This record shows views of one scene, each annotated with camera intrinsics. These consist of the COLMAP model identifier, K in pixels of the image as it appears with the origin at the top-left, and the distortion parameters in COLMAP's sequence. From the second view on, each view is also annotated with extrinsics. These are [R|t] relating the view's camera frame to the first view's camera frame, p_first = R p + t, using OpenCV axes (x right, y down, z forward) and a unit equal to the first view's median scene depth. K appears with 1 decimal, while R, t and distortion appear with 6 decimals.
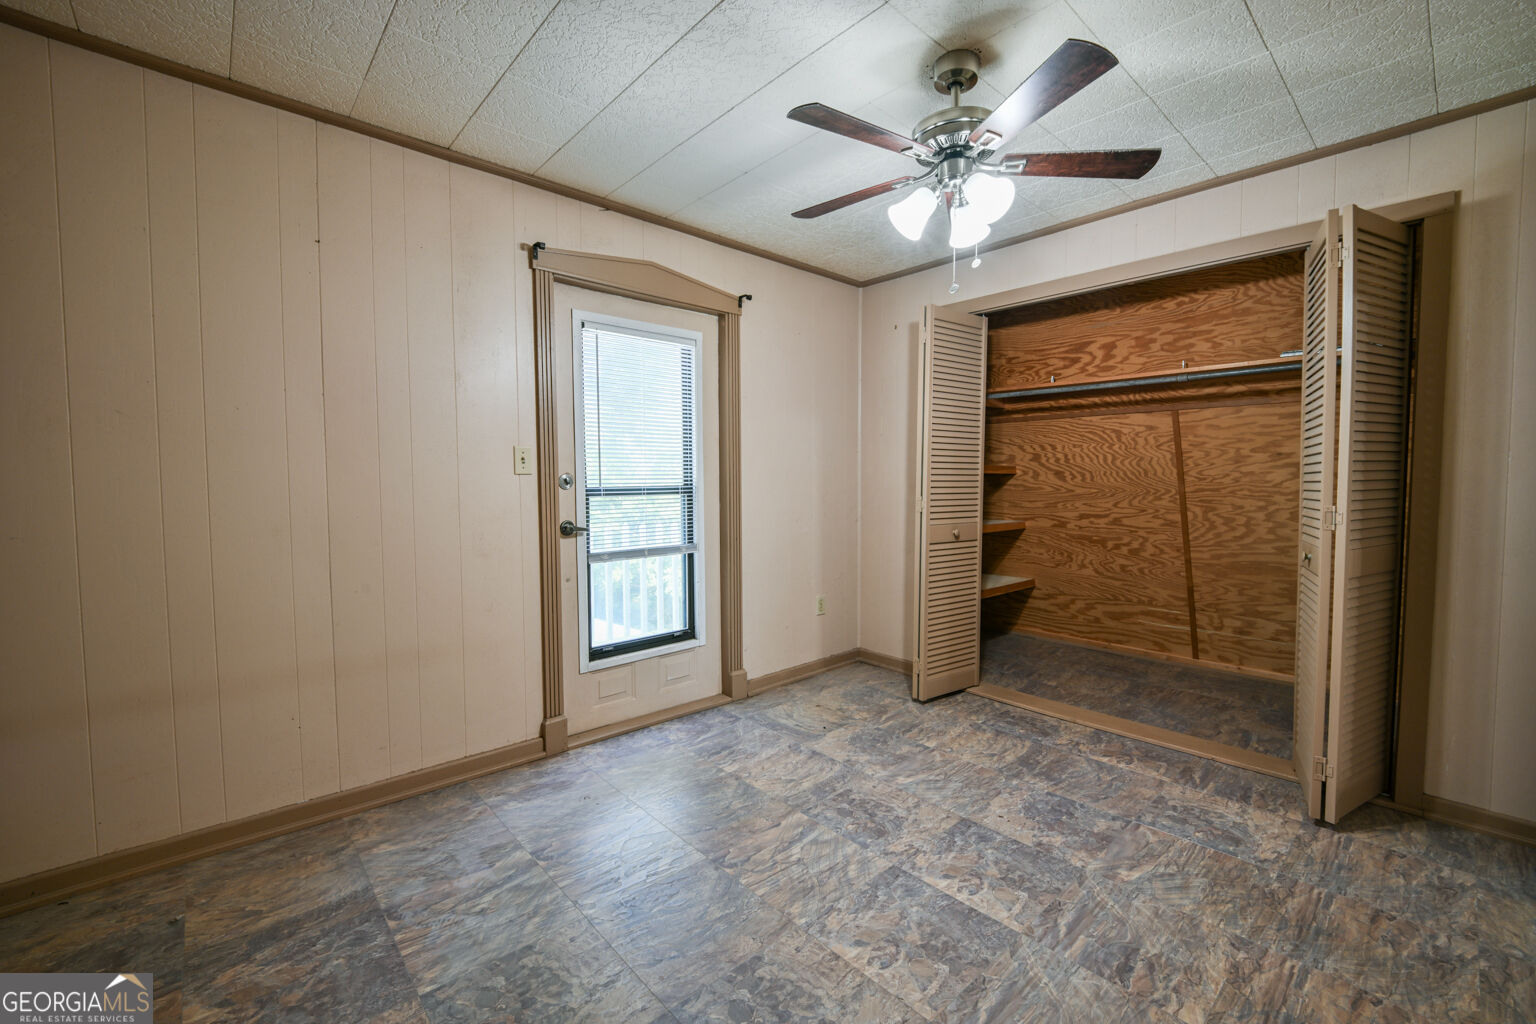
lens RADIAL K [[633.9, 0, 770.8], [0, 633.9, 509.6], [0, 0, 1]] dist [0.003485, -0.008647]
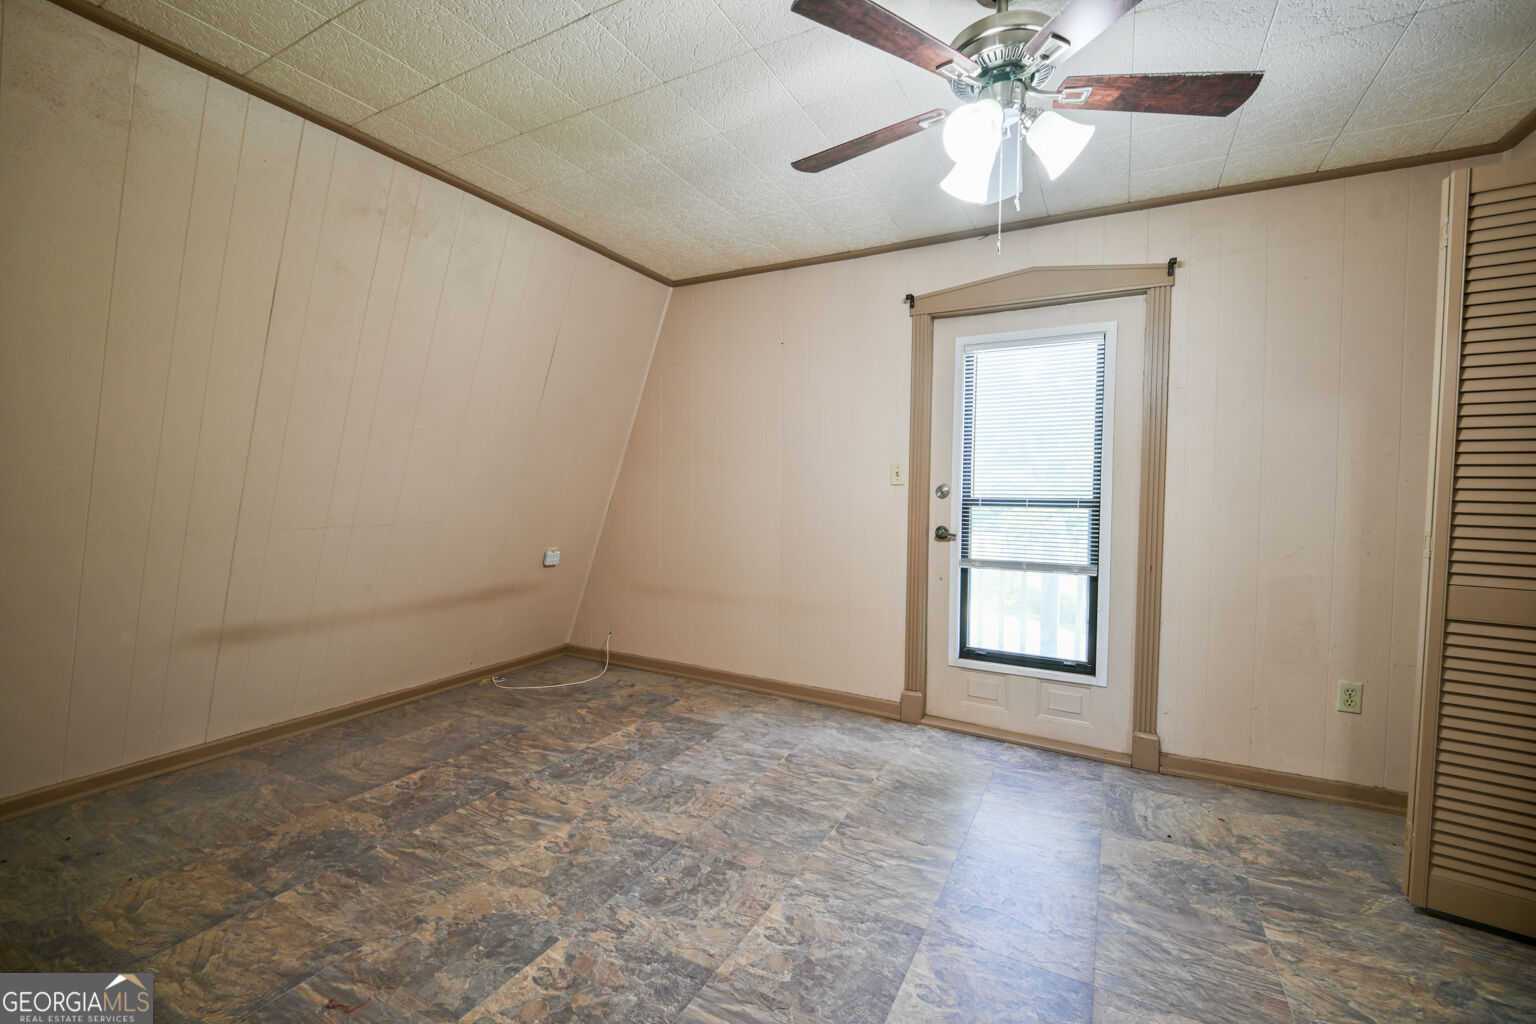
lens RADIAL K [[627.6, 0, 768.0], [0, 627.6, 512.0], [0, 0, 1]] dist [0.019822, -0.018830]
pose [[0.341337, 0.045474, -0.938840, 0.615907], [-0.064041, 0.997633, 0.025038, -0.015598], [0.937757, 0.051578, 0.343441, 0.315514]]
